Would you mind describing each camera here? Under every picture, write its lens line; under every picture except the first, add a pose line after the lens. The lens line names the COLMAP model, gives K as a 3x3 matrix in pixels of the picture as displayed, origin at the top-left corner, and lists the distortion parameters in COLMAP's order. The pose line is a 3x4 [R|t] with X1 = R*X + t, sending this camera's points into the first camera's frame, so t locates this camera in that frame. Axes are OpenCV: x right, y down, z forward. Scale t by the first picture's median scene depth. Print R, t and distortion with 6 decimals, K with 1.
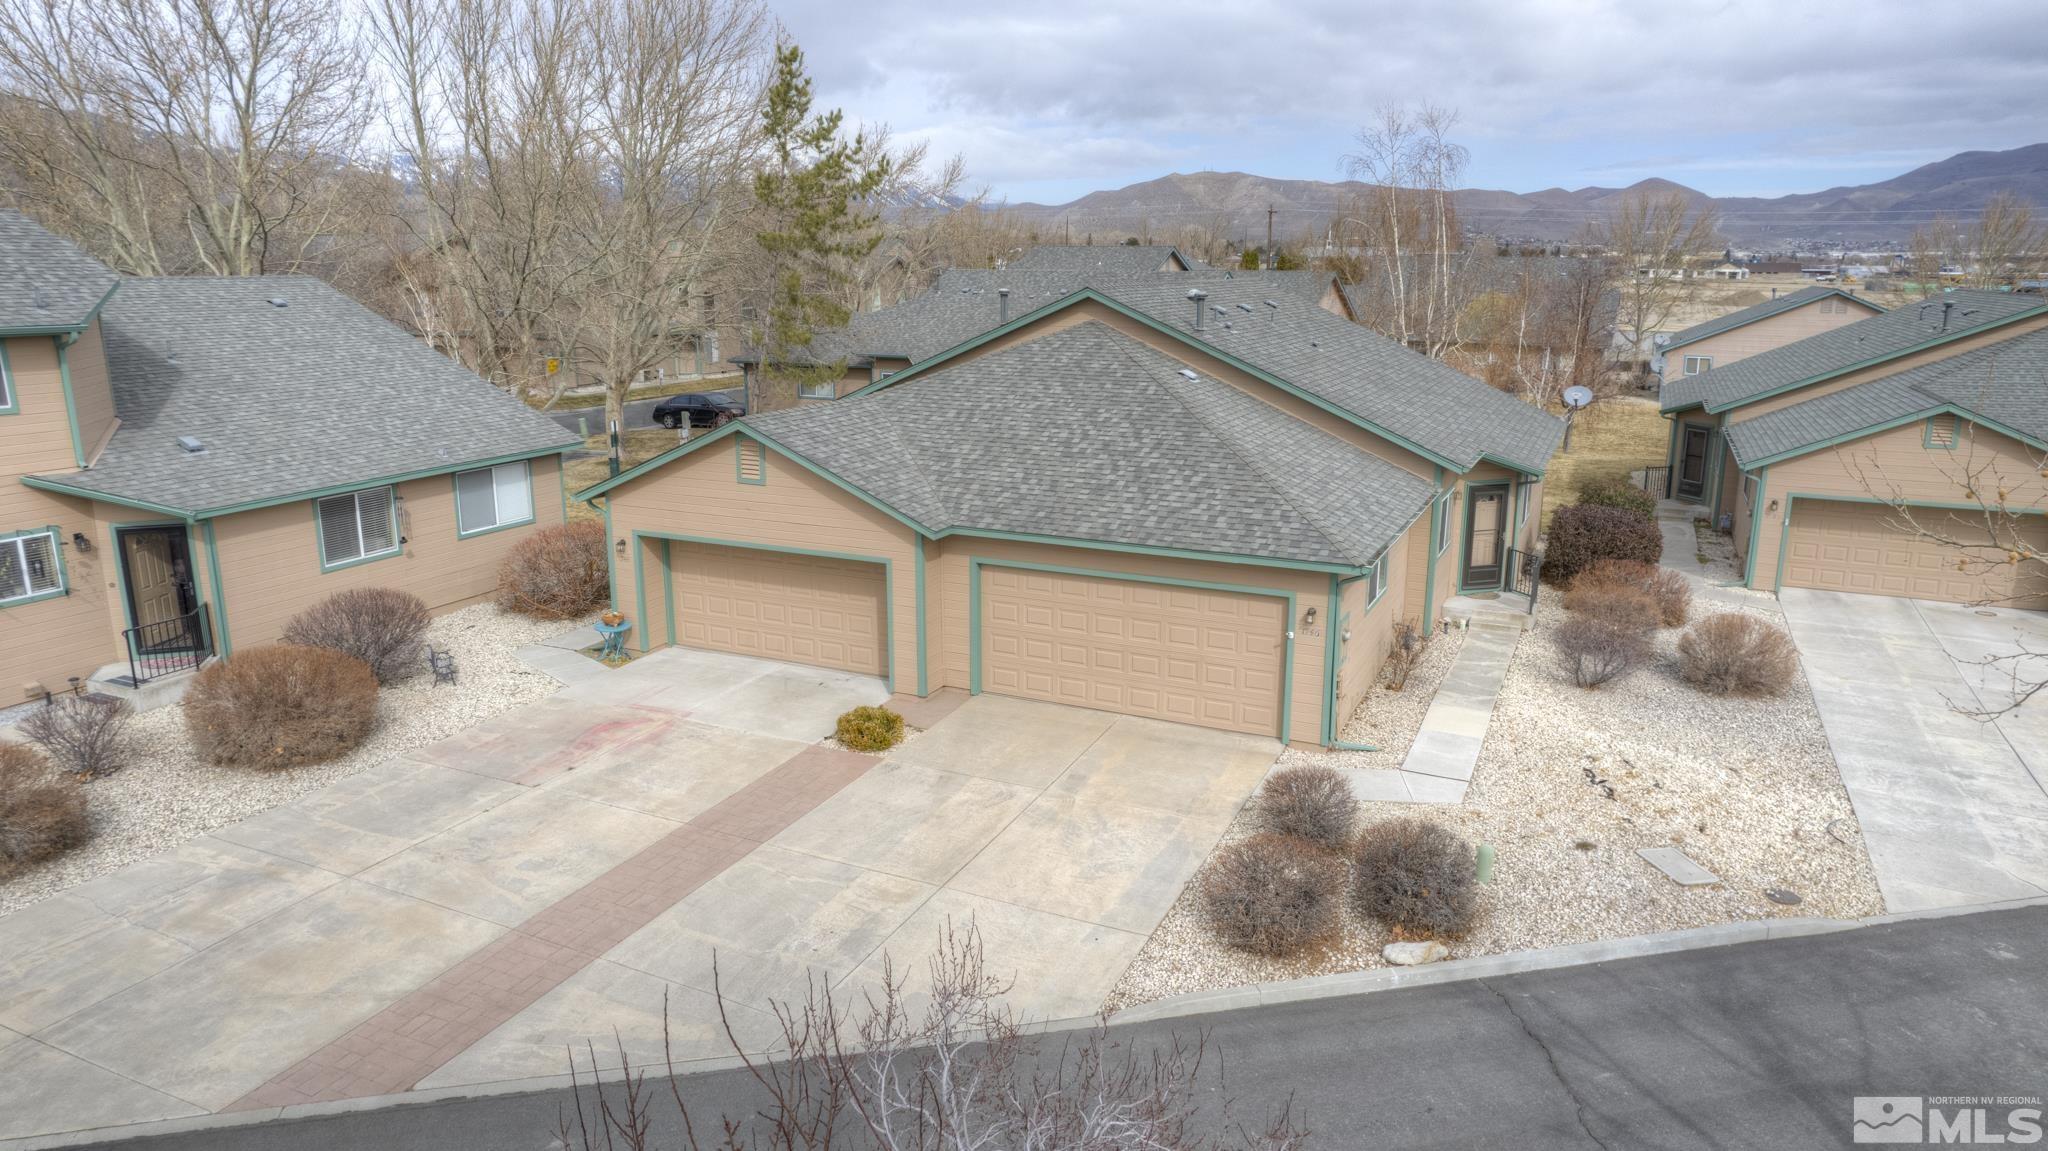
lens RADIAL K [[1290.7, 0, 1024.0], [0, 1290.7, 575.5], [0, 0, 1]] dist [-0.079161, 0.059707]
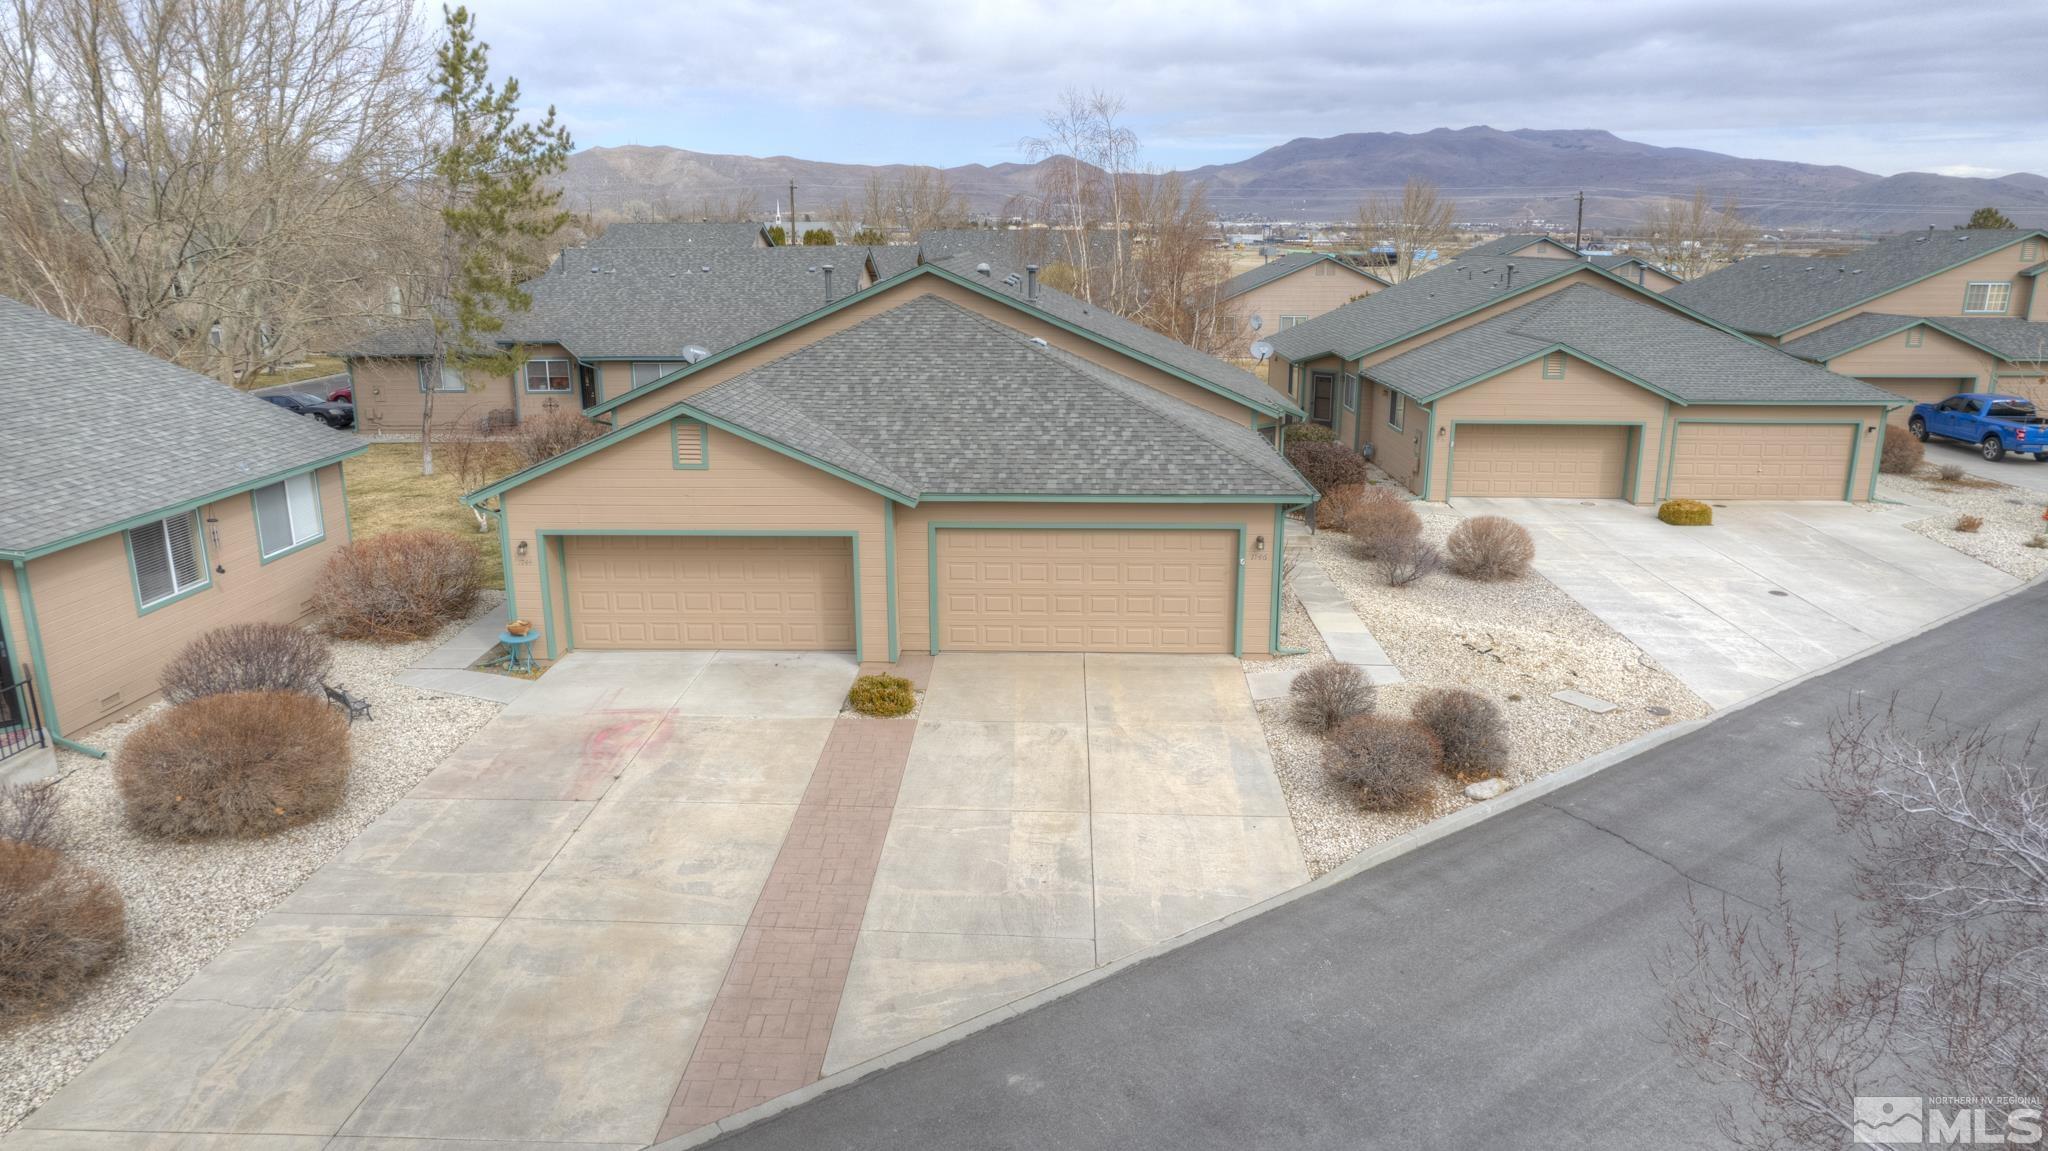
lens RADIAL K [[1290.7, 0, 1024.0], [0, 1290.7, 575.5], [0, 0, 1]] dist [-0.079161, 0.059707]
pose [[0.918300, -0.104337, 0.381889, -0.359282], [0.097308, 0.994539, 0.037731, -0.003474], [-0.383740, 0.002513, 0.923438, 0.007413]]
